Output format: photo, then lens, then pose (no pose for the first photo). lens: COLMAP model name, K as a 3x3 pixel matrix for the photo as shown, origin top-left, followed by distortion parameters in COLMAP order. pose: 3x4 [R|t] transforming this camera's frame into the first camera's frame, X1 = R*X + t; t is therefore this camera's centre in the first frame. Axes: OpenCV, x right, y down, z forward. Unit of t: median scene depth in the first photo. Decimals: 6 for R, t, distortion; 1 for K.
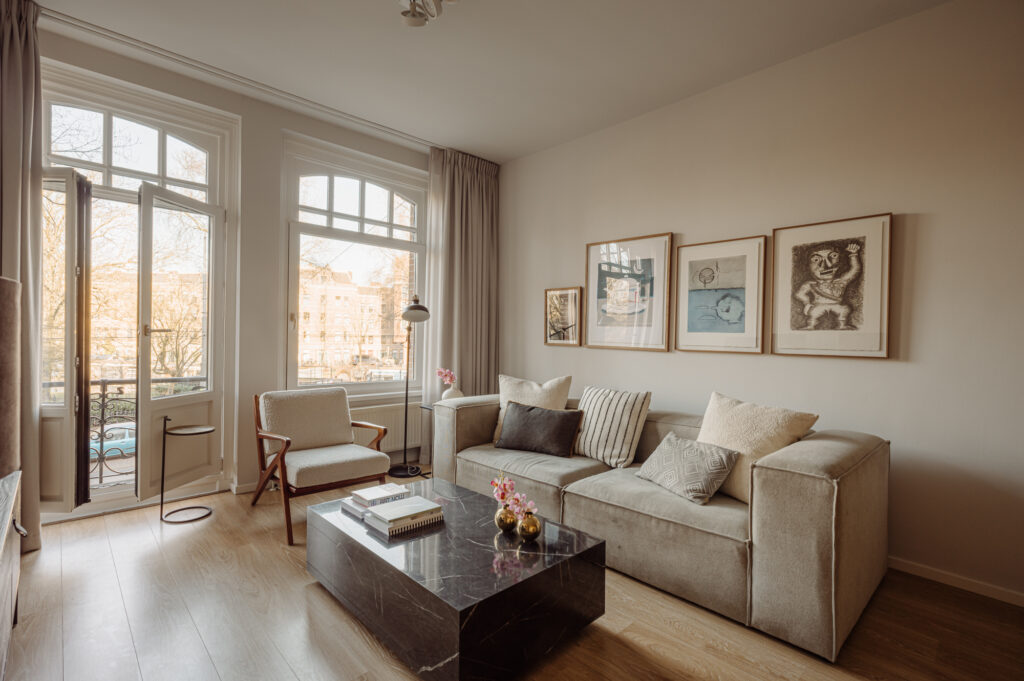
lens RADIAL K [[475.9, 0, 512.9], [0, 475.9, 346.0], [0, 0, 1]] dist [-0.000196, -0.000029]
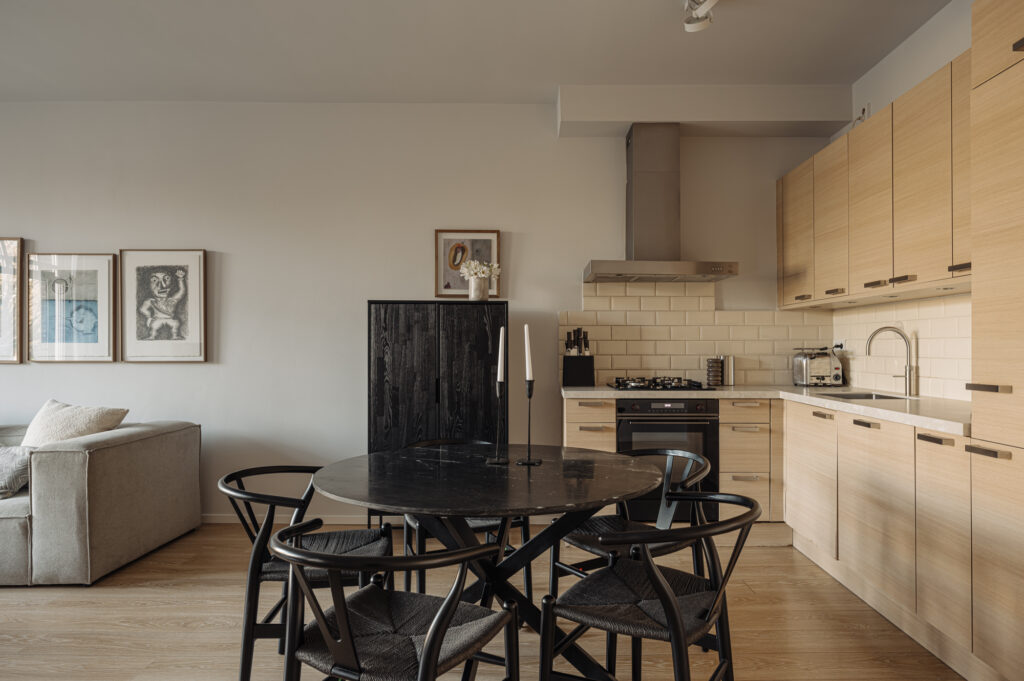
lens RADIAL K [[614.8, 0, 526.5], [0, 614.8, 344.4], [0, 0, 1]] dist [0.004453, -0.000480]
pose [[0.689336, -0.013966, 0.724307, 0.164260], [0.028186, 0.999574, -0.007551, 0.014610], [-0.723893, 0.025621, 0.689436, -0.709950]]
